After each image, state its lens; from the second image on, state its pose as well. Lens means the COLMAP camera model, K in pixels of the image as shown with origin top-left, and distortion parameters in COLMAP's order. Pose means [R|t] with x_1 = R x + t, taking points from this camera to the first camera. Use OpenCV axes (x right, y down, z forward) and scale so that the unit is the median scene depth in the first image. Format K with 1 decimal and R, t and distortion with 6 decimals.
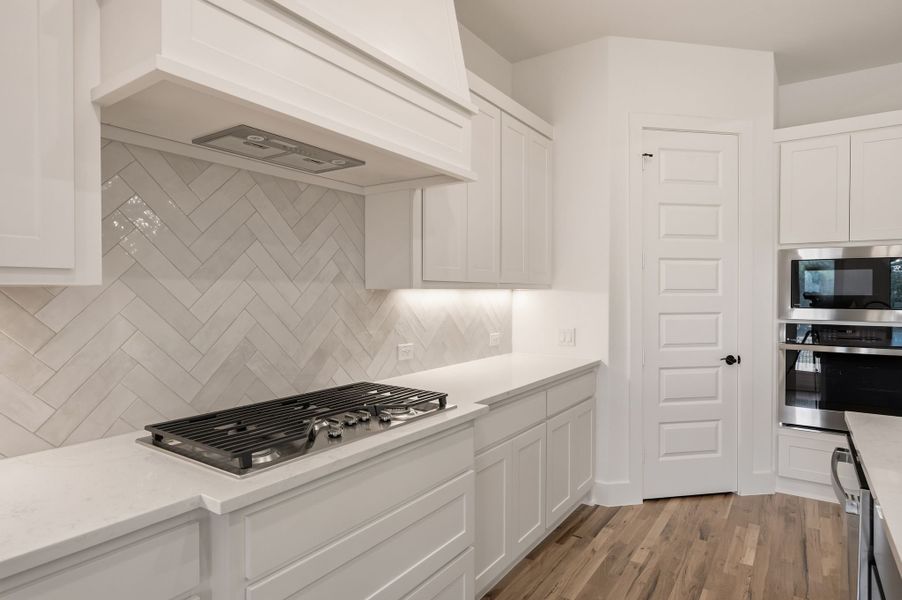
lens RADIAL K [[505.6, 0, 448.5], [0, 505.6, 296.2], [0, 0, 1]] dist [0.004980, 0.000802]
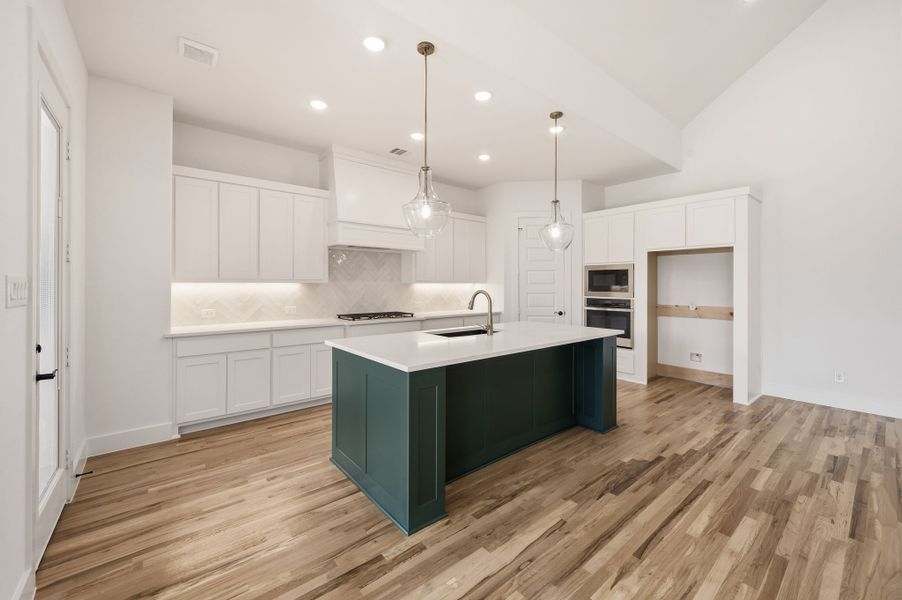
lens RADIAL K [[359.6, 0, 448.0], [0, 359.6, 281.6], [0, 0, 1]] dist [-0.001551, -0.000622]
pose [[0.963798, -0.001353, -0.266628, 0.547811], [-0.002956, 0.999871, -0.015758, 0.007282], [0.266615, 0.015976, 0.963671, -0.822684]]
